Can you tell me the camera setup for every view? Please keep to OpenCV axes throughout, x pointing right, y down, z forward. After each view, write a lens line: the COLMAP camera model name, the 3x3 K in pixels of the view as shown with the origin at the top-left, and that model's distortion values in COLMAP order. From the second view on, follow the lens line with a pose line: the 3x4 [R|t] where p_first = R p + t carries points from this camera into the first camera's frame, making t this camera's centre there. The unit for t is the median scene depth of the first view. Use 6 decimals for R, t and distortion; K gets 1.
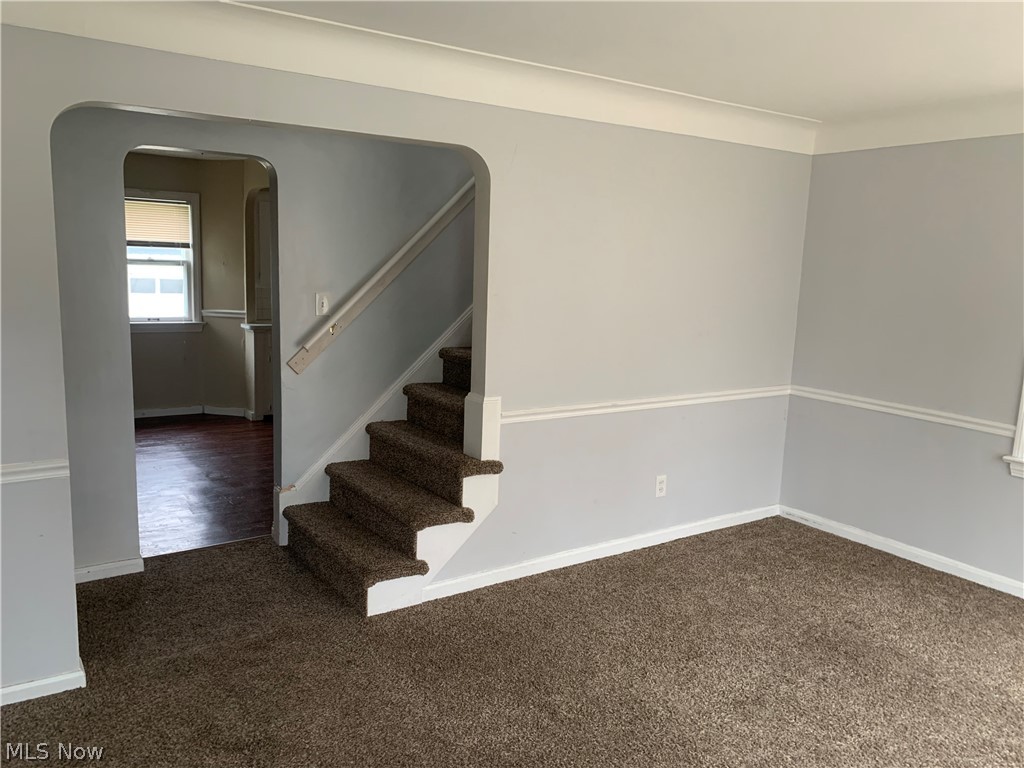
lens RADIAL K [[786.0, 0, 507.0], [0, 786.0, 387.7], [0, 0, 1]] dist [0.009051, 0.004456]
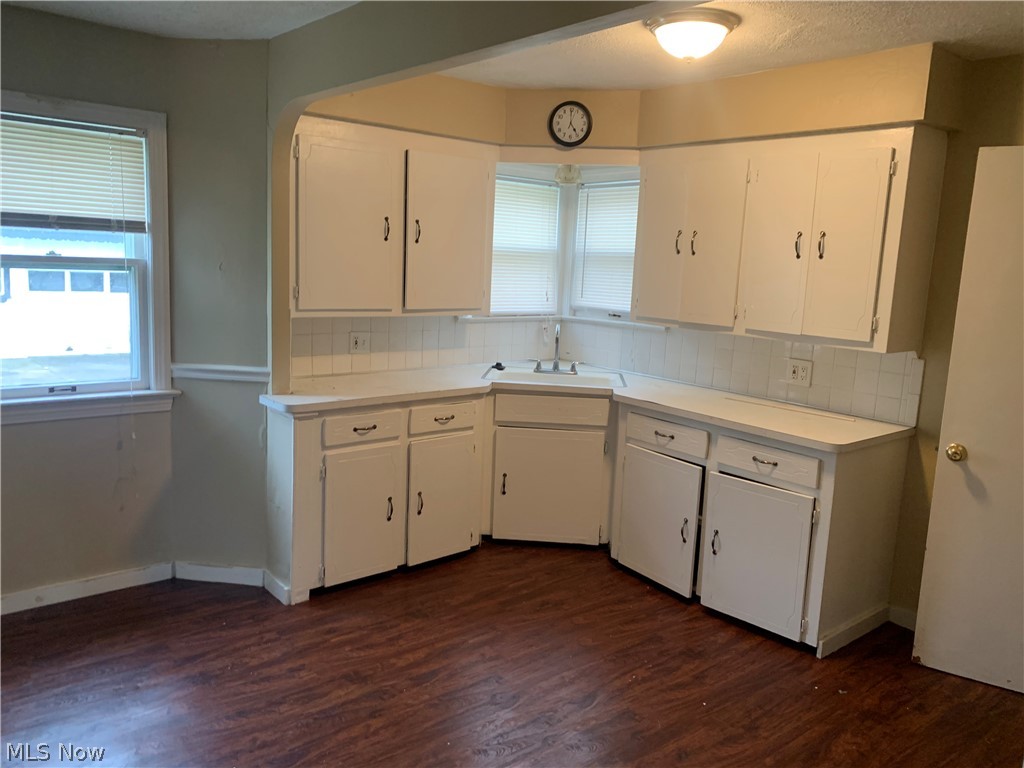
lens RADIAL K [[786.0, 0, 518.2], [0, 786.0, 379.4], [0, 0, 1]] dist [0.009051, 0.004456]
pose [[0.994778, -0.003326, 0.102005, -0.233034], [0.002235, 0.999939, 0.010807, -0.095681], [-0.102034, -0.010522, 0.994725, 0.519108]]
